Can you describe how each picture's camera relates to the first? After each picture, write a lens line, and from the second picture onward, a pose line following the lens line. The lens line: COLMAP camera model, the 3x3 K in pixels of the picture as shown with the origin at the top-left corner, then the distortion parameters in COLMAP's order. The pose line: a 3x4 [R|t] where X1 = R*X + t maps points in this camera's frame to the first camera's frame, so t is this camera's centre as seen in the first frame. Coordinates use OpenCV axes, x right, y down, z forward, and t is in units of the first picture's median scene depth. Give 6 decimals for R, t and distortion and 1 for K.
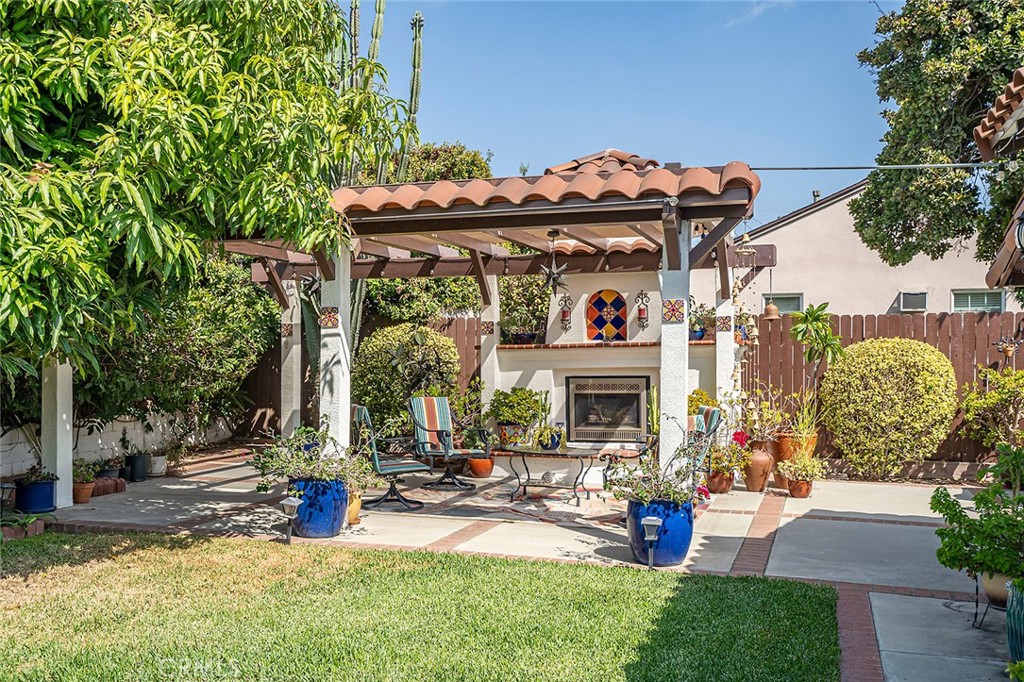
lens RADIAL K [[987.1, 0, 534.9], [0, 987.1, 362.8], [0, 0, 1]] dist [-0.006069, 0.000000]
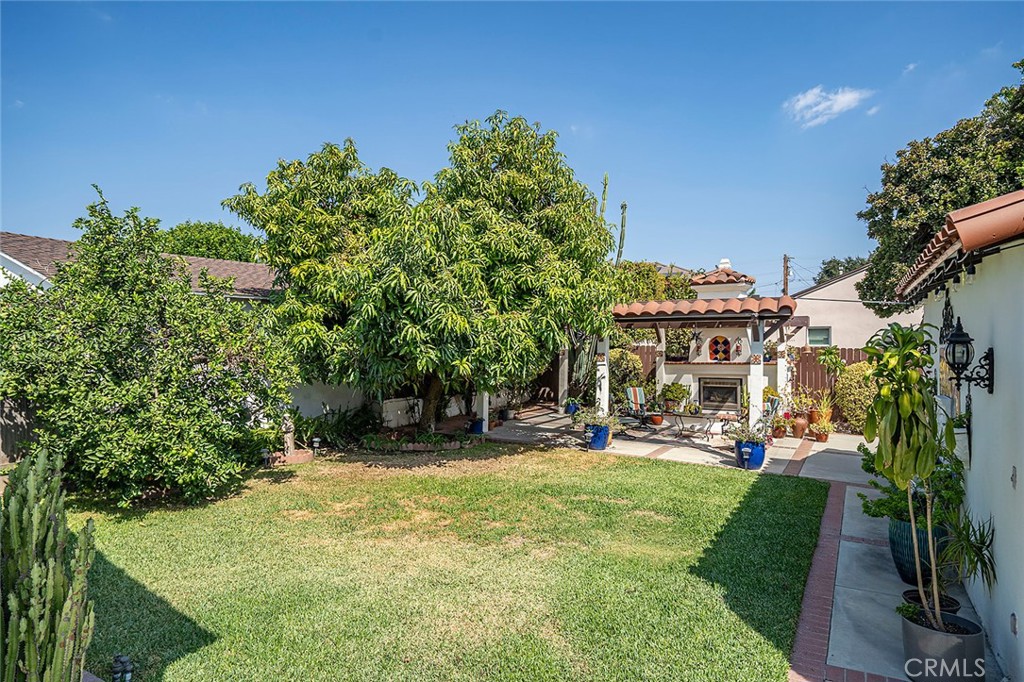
lens RADIAL K [[590.8, 0, 512.6], [0, 590.8, 338.1], [0, 0, 1]] dist [0.001732, -0.000517]
pose [[0.970289, 0.004342, -0.241908, -0.049113], [-0.008590, 0.999827, -0.016509, -0.046465], [0.241795, 0.018097, 0.970159, -0.302134]]
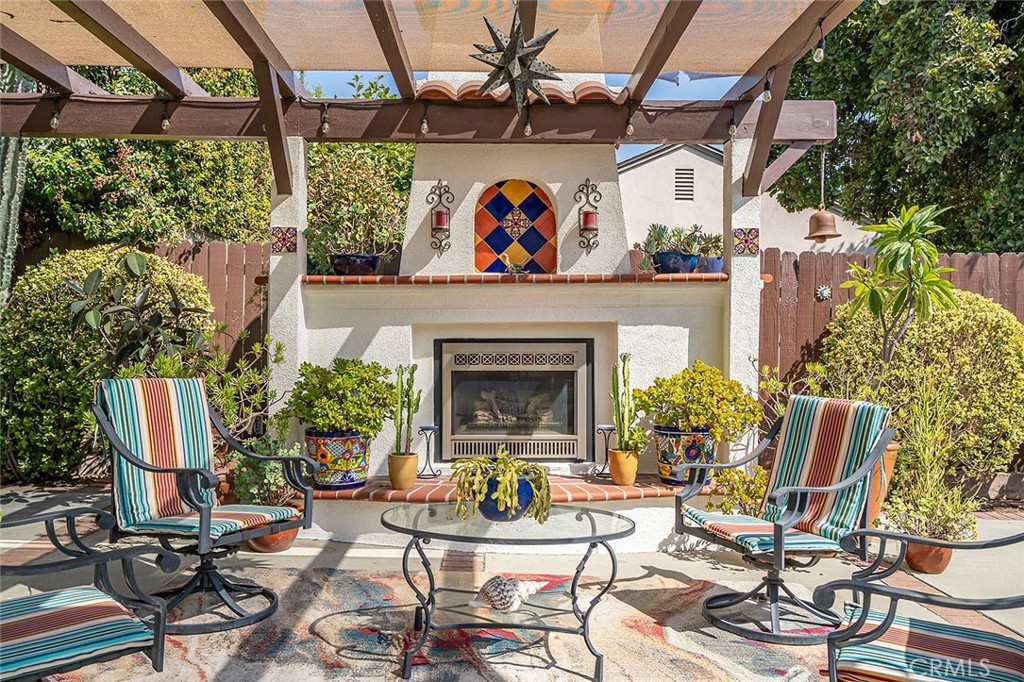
lens RADIAL K [[803.3, 0, 507.5], [0, 803.3, 345.5], [0, 0, 1]] dist [-0.004390, -0.002544]
pose [[0.954065, 0.009701, 0.299443, -0.063035], [-0.007876, 0.999942, -0.007302, 0.020647], [-0.299496, 0.004609, 0.954086, 0.593943]]
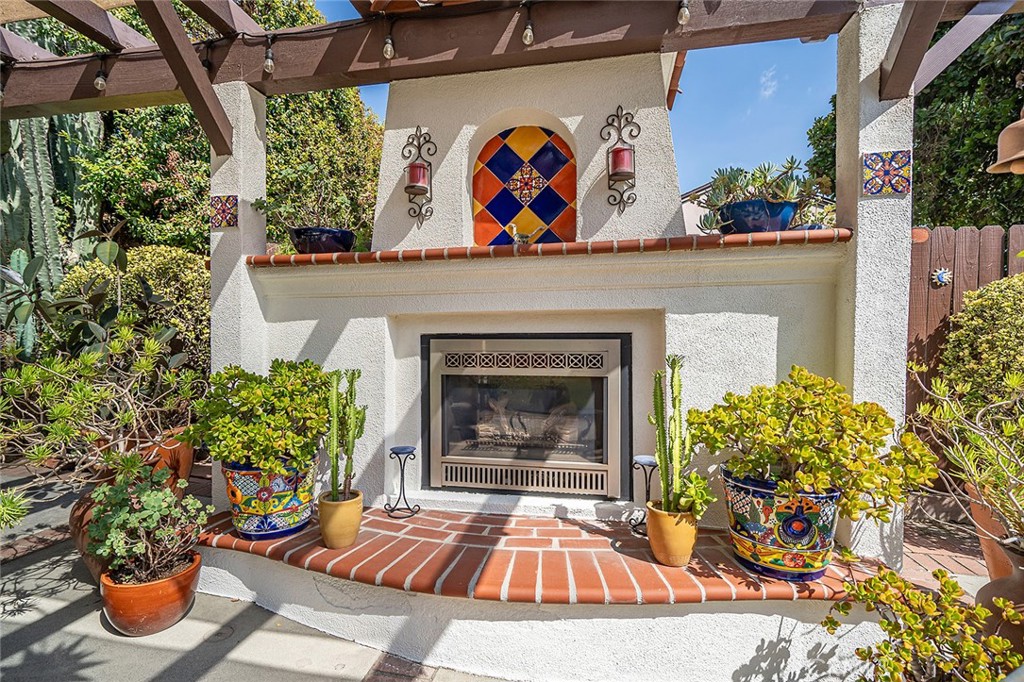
lens RADIAL K [[514.9, 0, 474.3], [0, 514.9, 342.3], [0, 0, 1]] dist [-0.004250, 0.002567]
pose [[0.998411, 0.008971, 0.055626, 0.042488], [-0.008912, 0.999959, -0.001304, 0.017766], [-0.055636, 0.000807, 0.998451, 0.803193]]
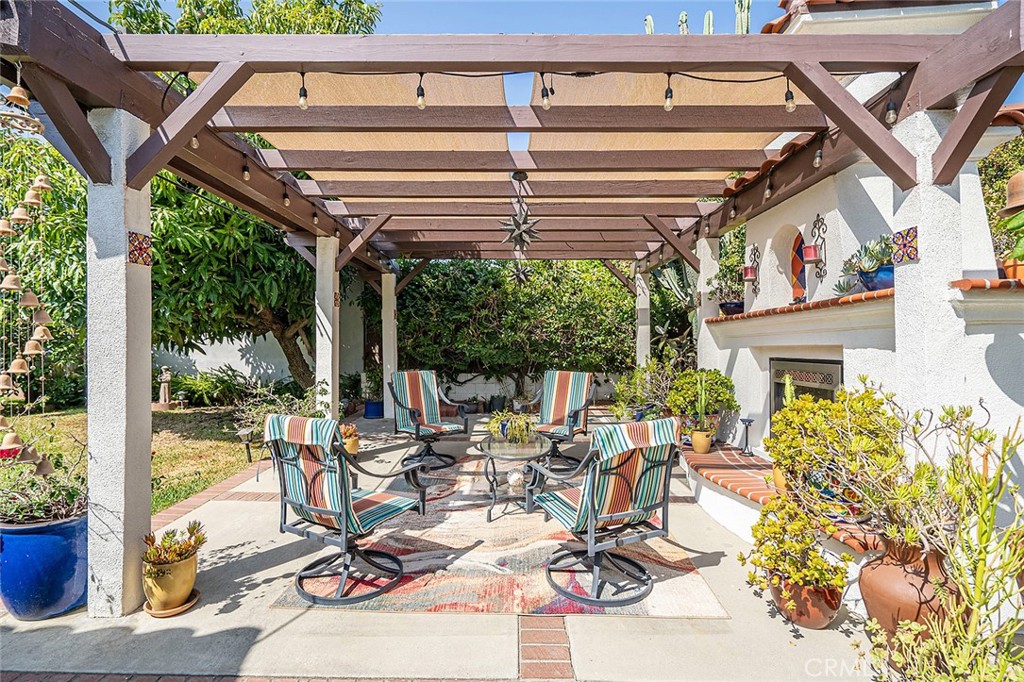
lens RADIAL K [[514.9, 0, 513.4], [0, 514.9, 339.8], [0, 0, 1]] dist [-0.004250, 0.002567]
pose [[0.271622, 0.002224, -0.962402, 0.353067], [-0.019394, 0.999807, -0.003163, 0.005661], [0.962209, 0.019524, 0.271612, 0.741083]]
